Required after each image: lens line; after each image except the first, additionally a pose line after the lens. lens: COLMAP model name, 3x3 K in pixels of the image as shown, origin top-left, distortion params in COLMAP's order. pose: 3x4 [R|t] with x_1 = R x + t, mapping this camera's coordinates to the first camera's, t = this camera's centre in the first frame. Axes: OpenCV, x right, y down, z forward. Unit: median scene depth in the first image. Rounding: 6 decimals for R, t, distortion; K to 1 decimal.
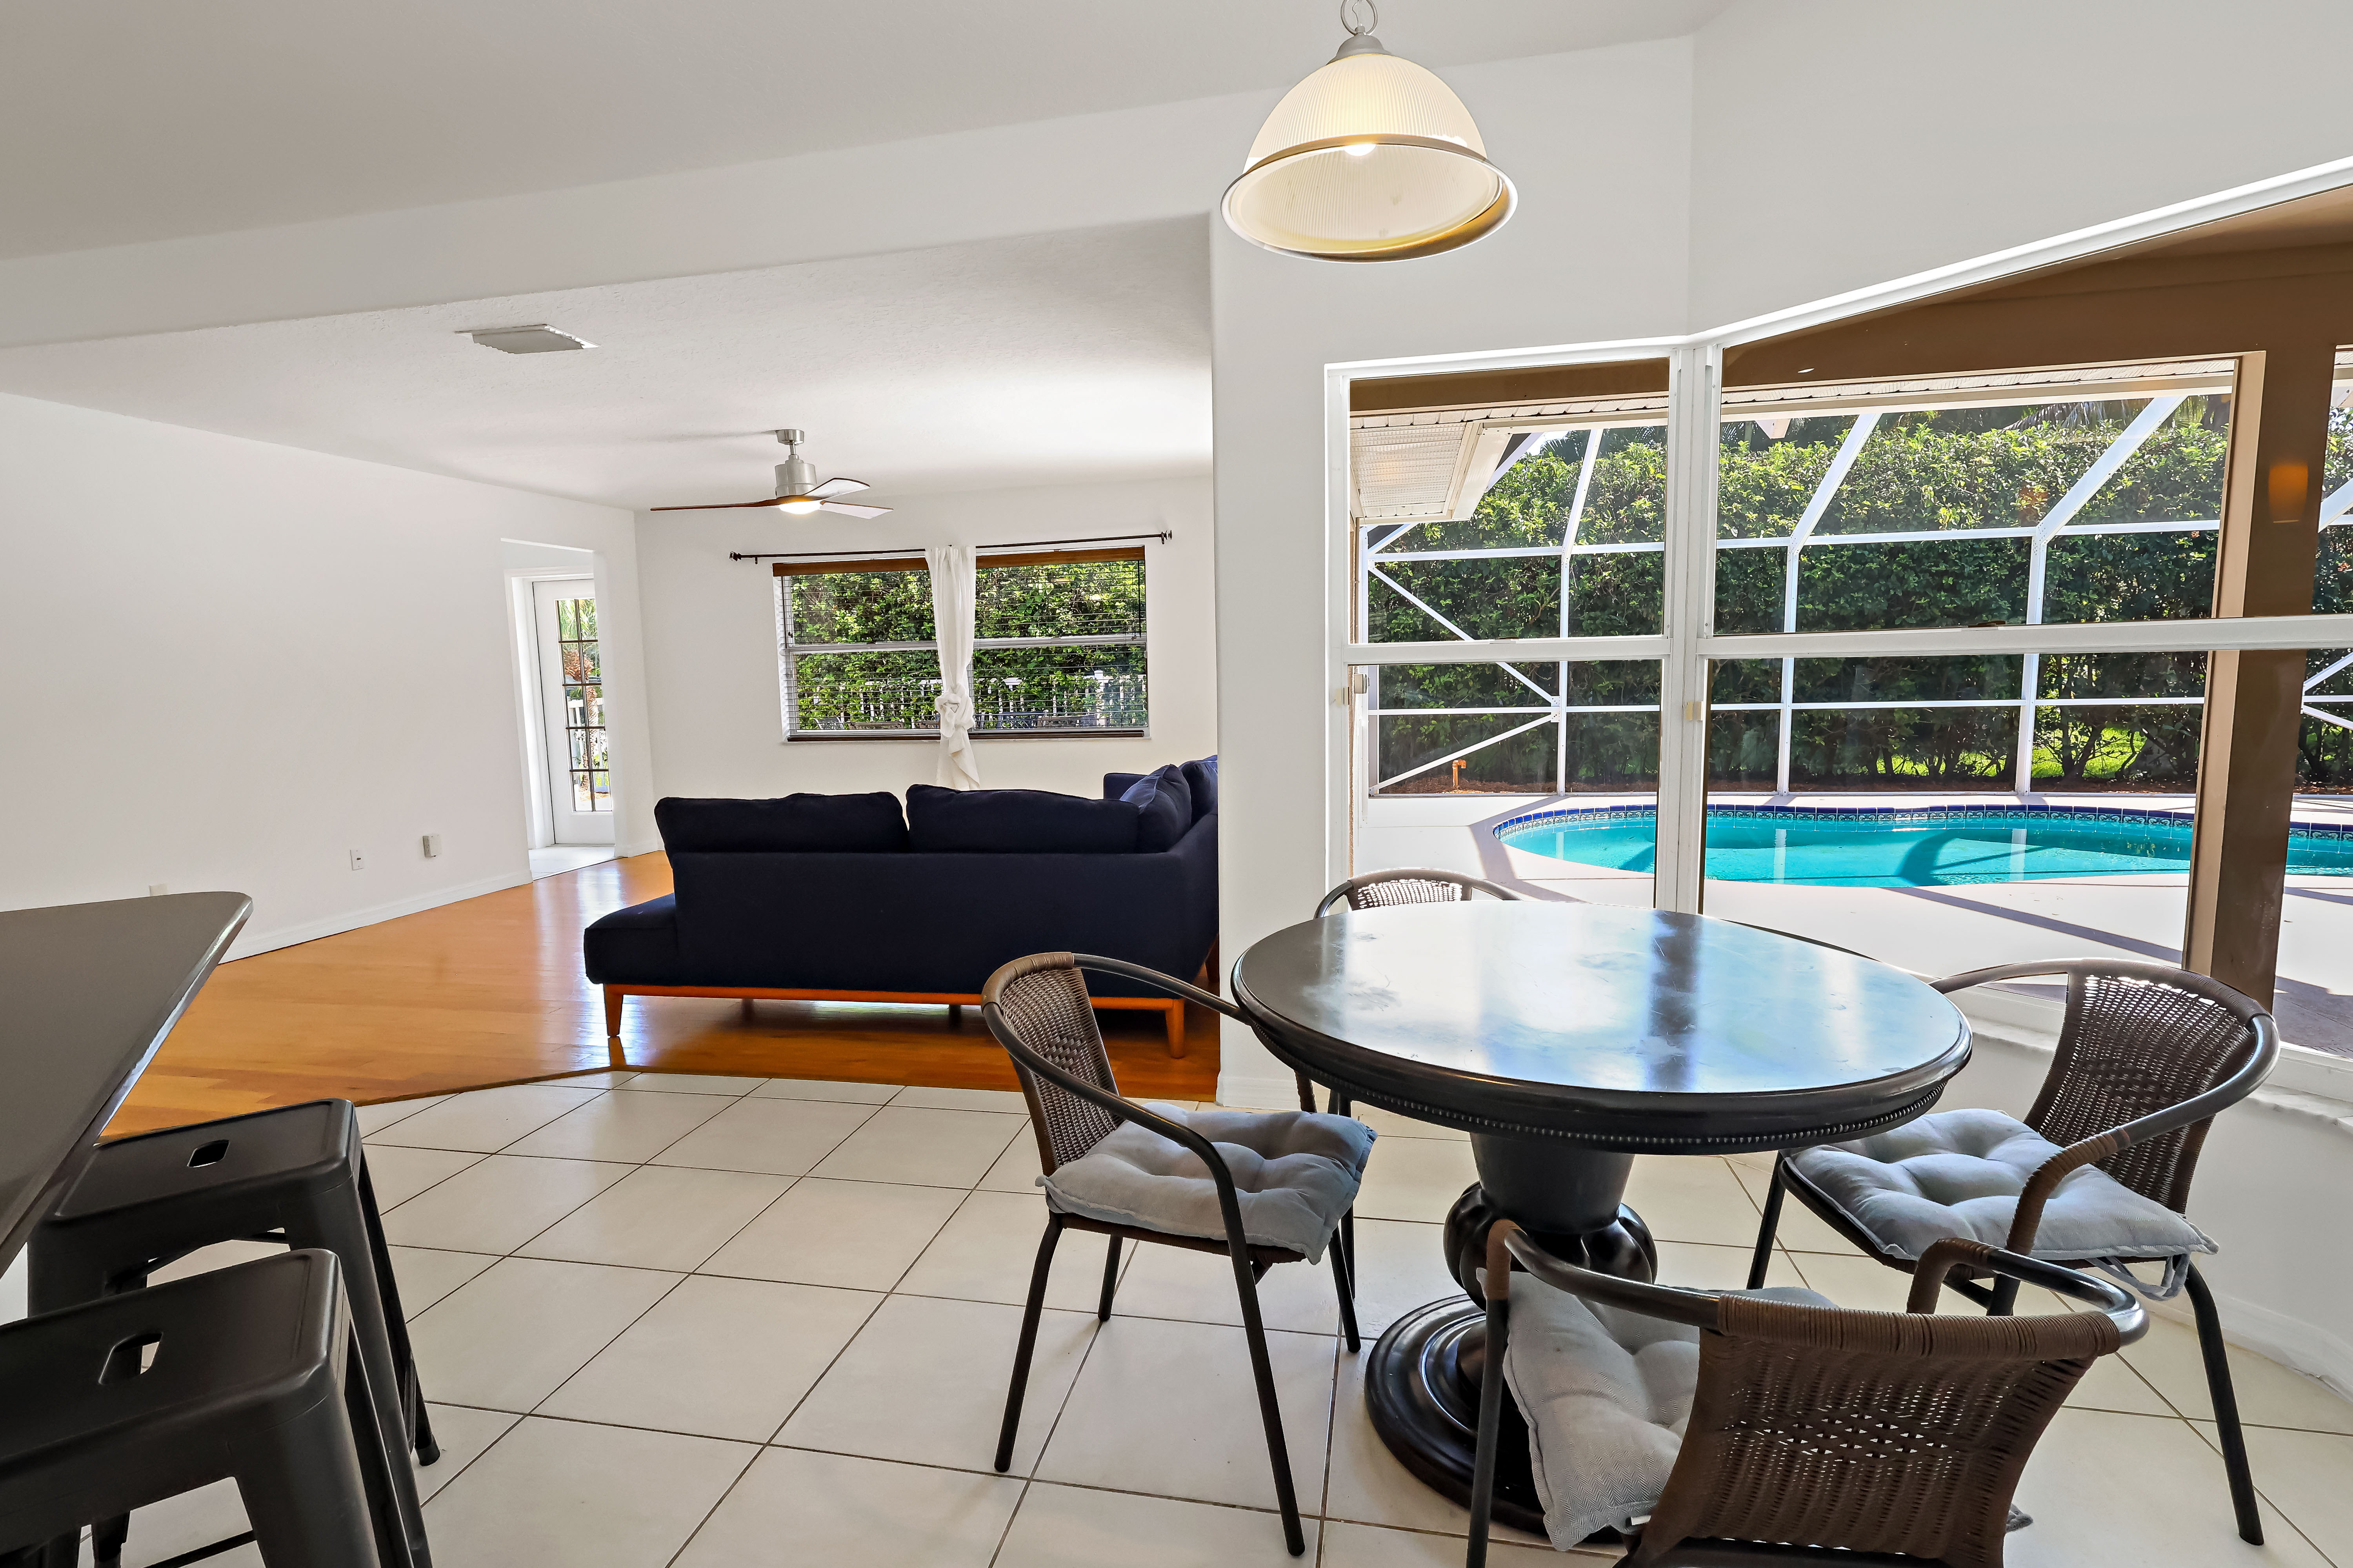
lens RADIAL K [[1104.9, 0, 1175.0], [0, 1104.9, 786.8], [0, 0, 1]] dist [0.009785, 0.000698]
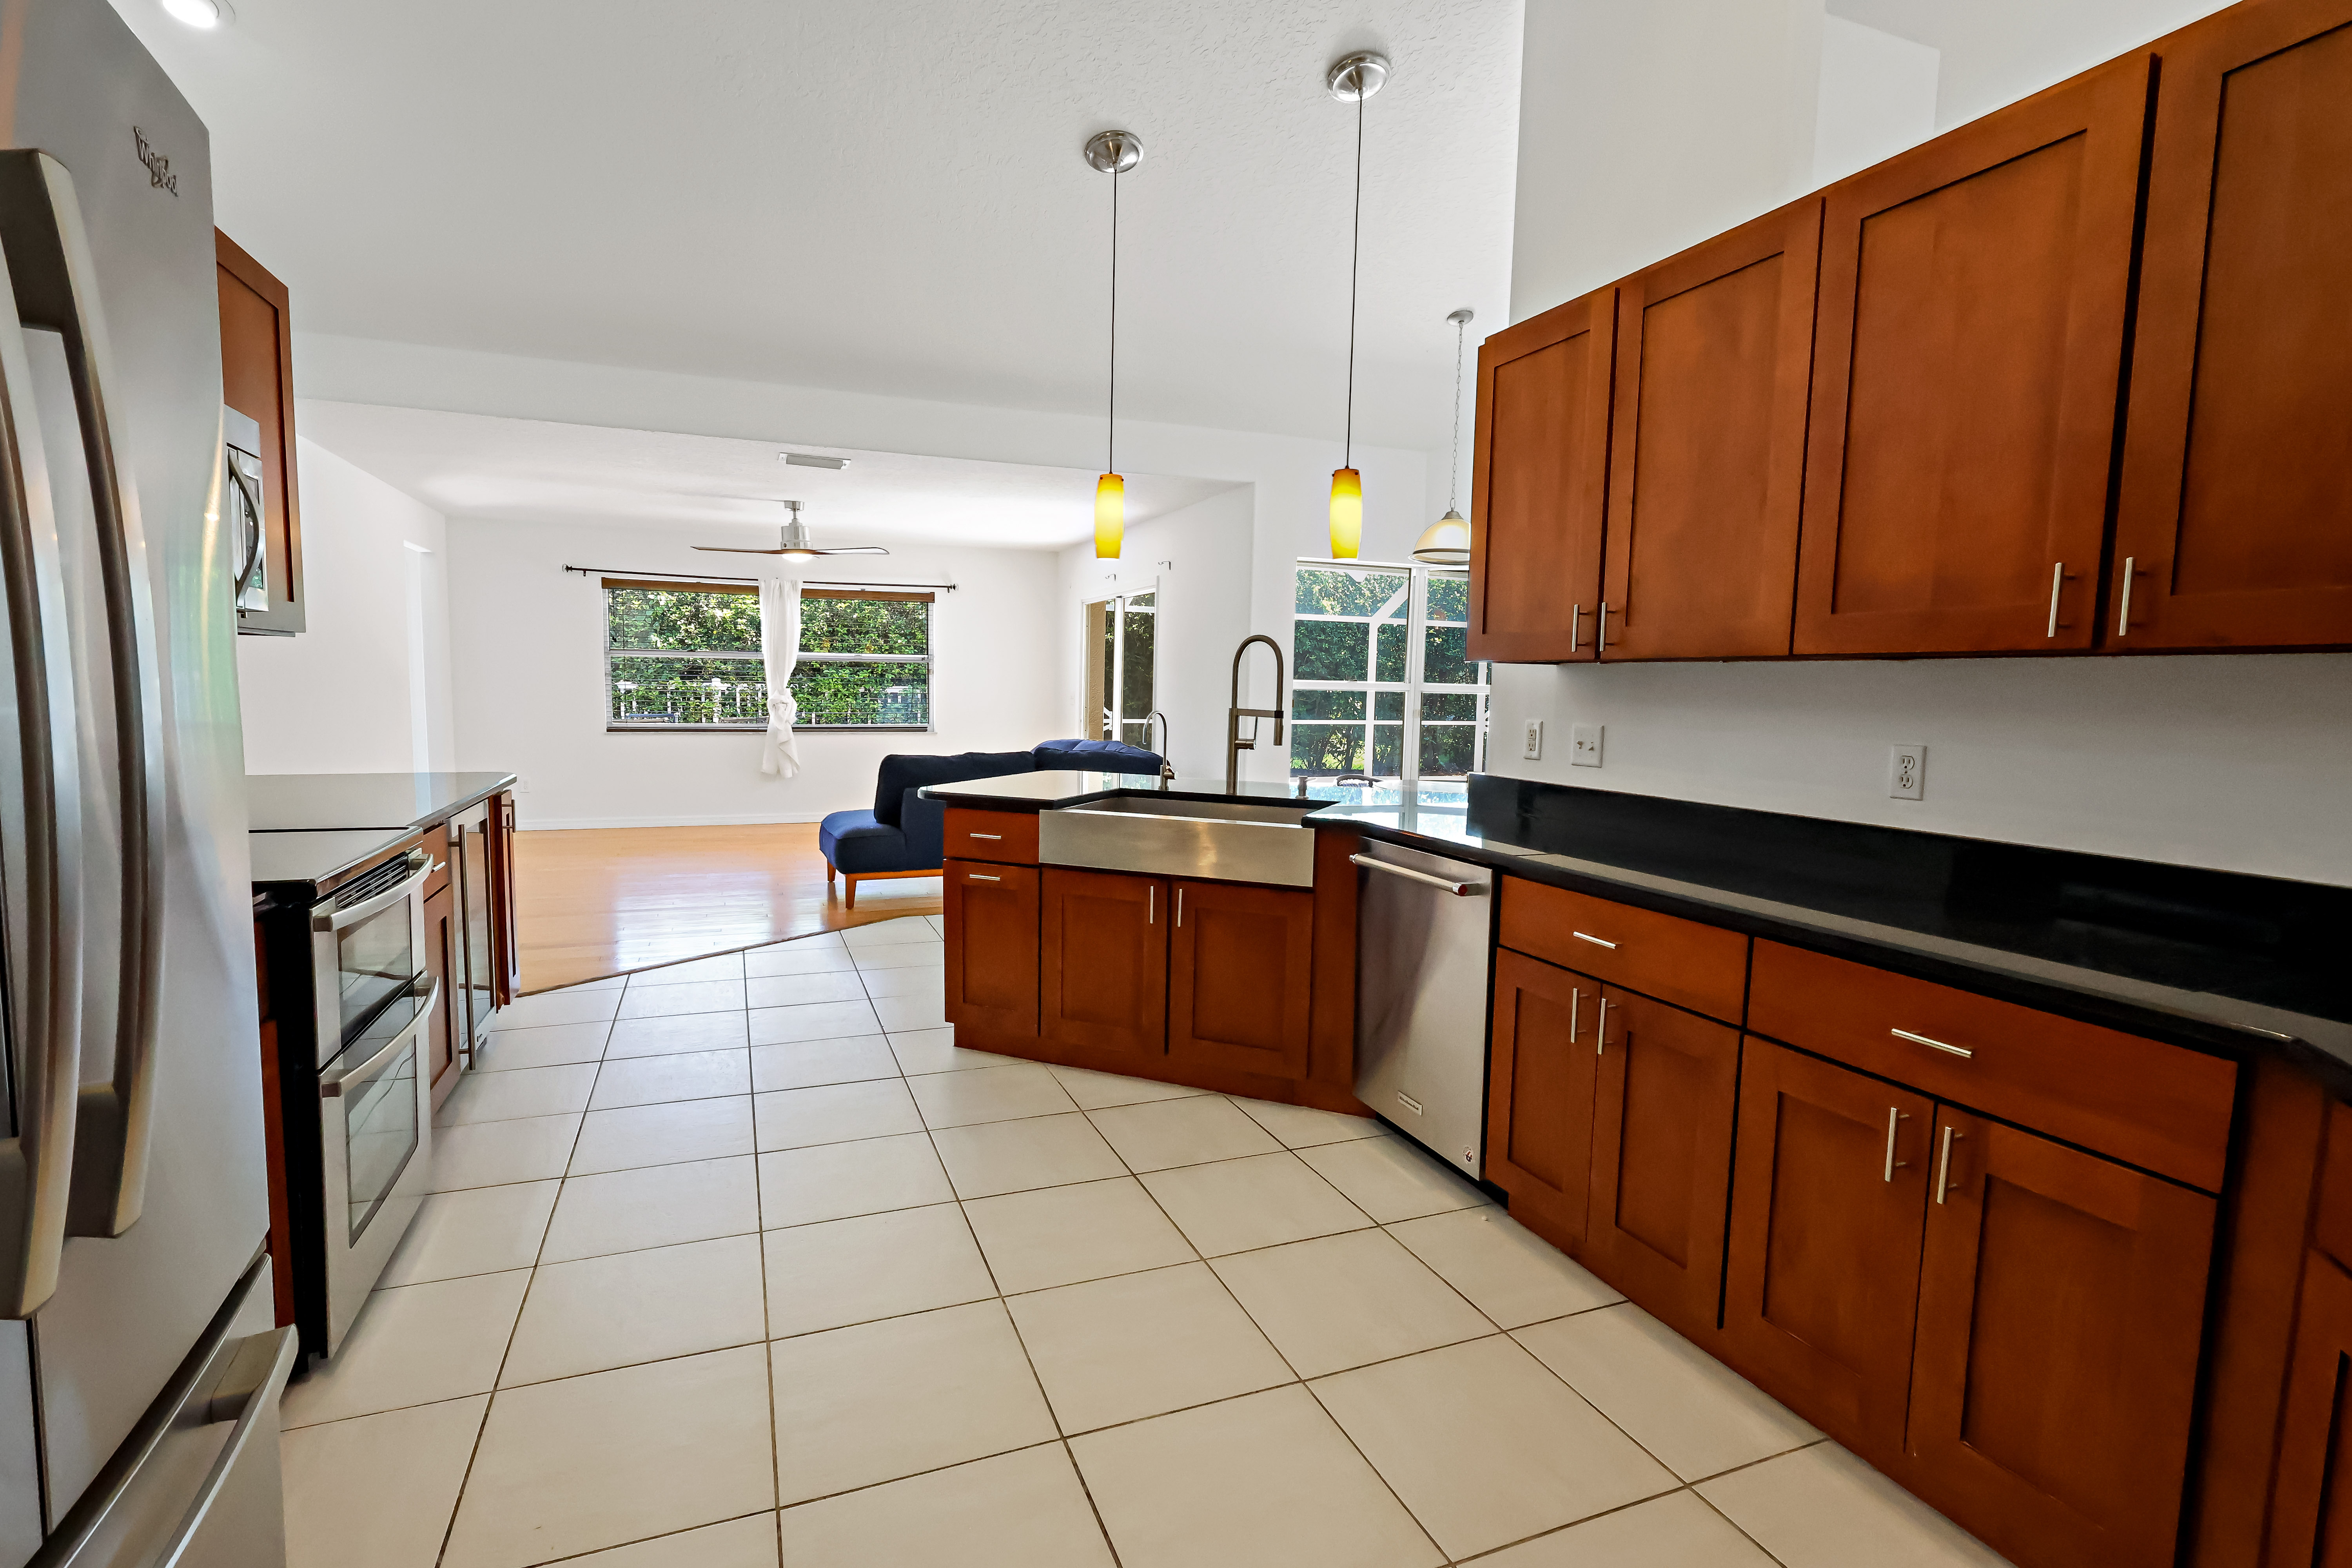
lens RADIAL K [[1104.5, 0, 1163.1], [0, 1104.5, 797.7], [0, 0, 1]] dist [0.009785, 0.000698]
pose [[0.837947, -0.018622, 0.545433, -0.536629], [0.023077, 0.999733, -0.001321, 0.044955], [-0.545263, 0.013694, 0.838153, -0.300435]]
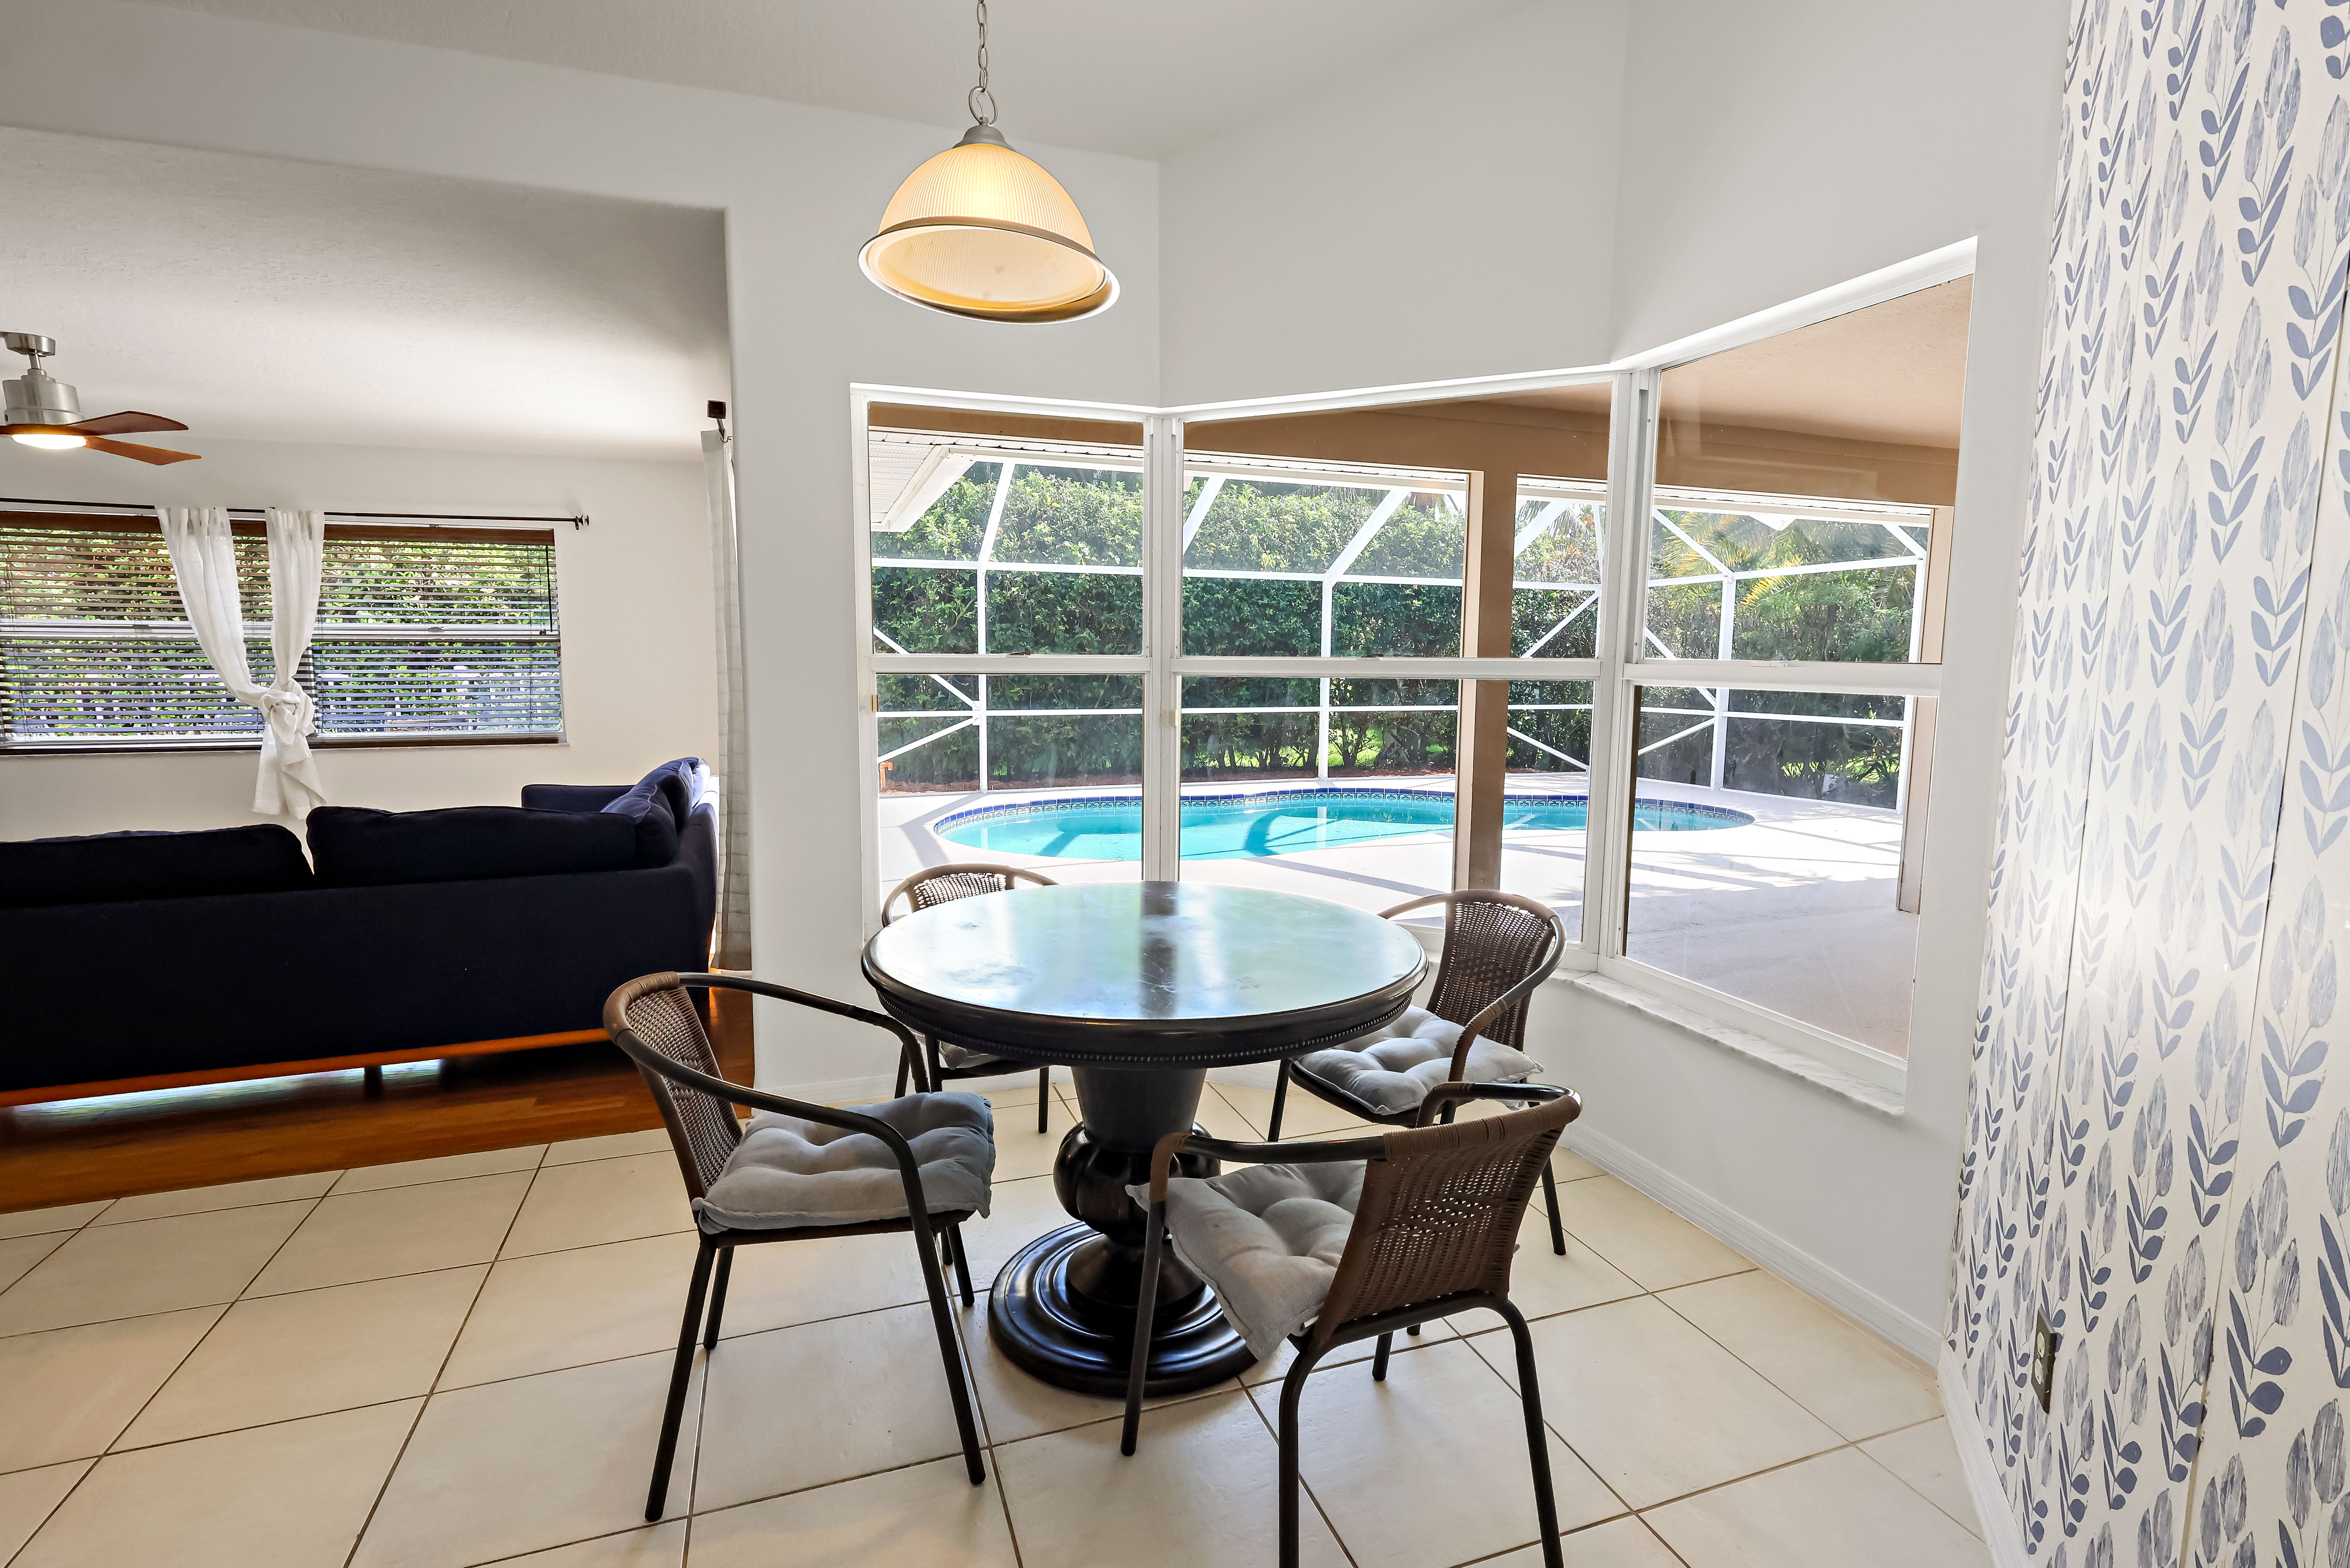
lens RADIAL K [[1103.6, 0, 1154.0], [0, 1103.6, 778.6], [0, 0, 1]] dist [0.009785, 0.000698]
pose [[0.864044, -0.027985, 0.502638, -0.068992], [0.032617, 0.999468, -0.000424, -0.001015], [-0.502358, 0.016761, 0.864497, -0.013548]]
